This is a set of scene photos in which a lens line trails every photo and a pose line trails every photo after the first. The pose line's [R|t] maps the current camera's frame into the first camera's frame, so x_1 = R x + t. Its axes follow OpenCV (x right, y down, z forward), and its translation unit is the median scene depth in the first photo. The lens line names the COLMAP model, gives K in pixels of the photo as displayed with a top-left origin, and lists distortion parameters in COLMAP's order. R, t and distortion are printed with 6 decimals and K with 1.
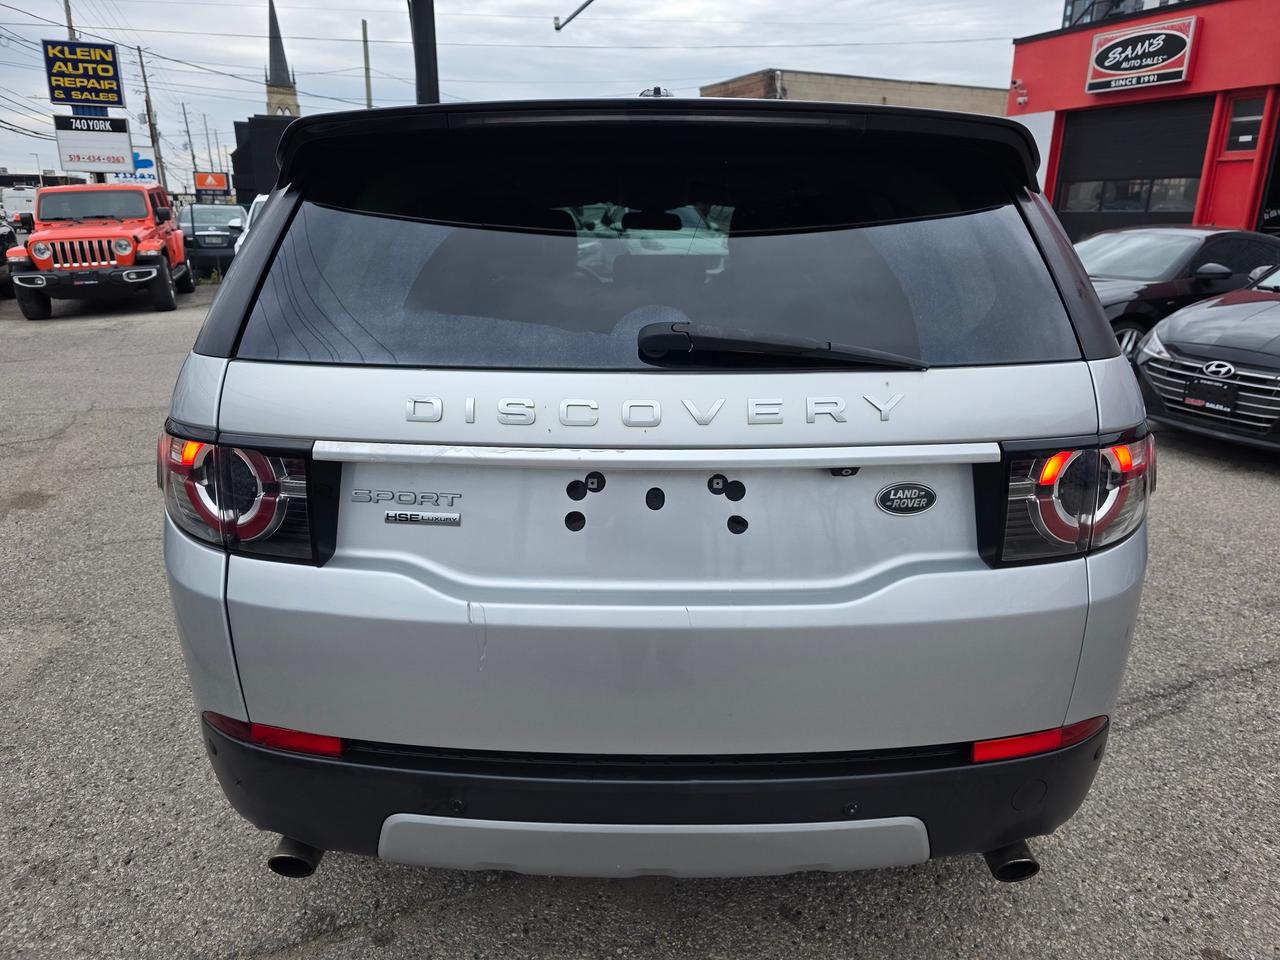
lens RADIAL K [[871.0, 0, 643.2], [0, 871.0, 485.6], [0, 0, 1]] dist [0.057210, -0.054265]
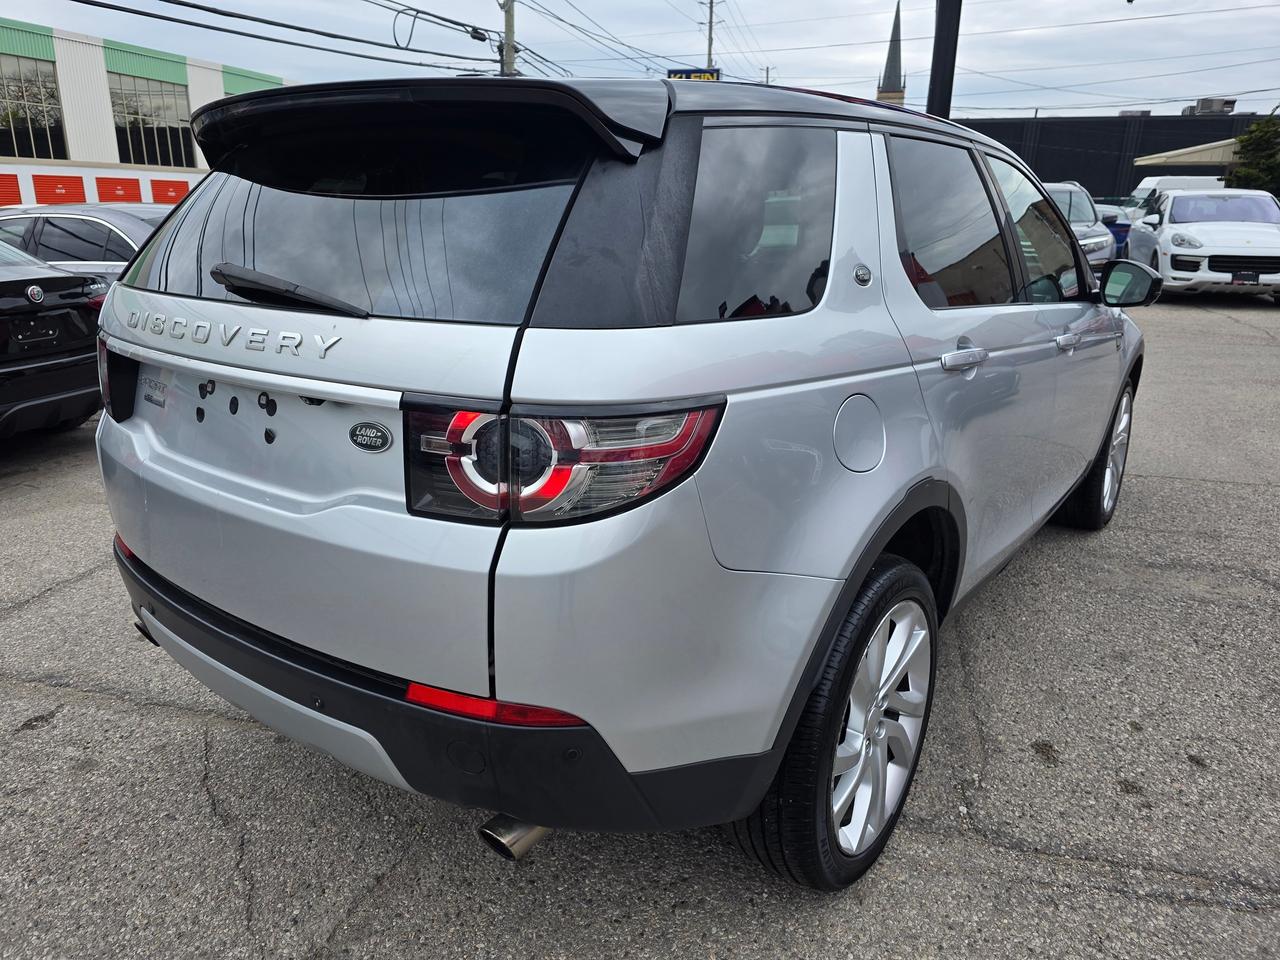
lens RADIAL K [[871.0, 0, 635.6], [0, 871.0, 478.4], [0, 0, 1]] dist [0.057210, -0.054265]
pose [[0.800036, 0.176345, -0.573451, 1.221658], [-0.180739, 0.982264, 0.049907, -0.049529], [0.572081, 0.063718, 0.817719, 0.300502]]
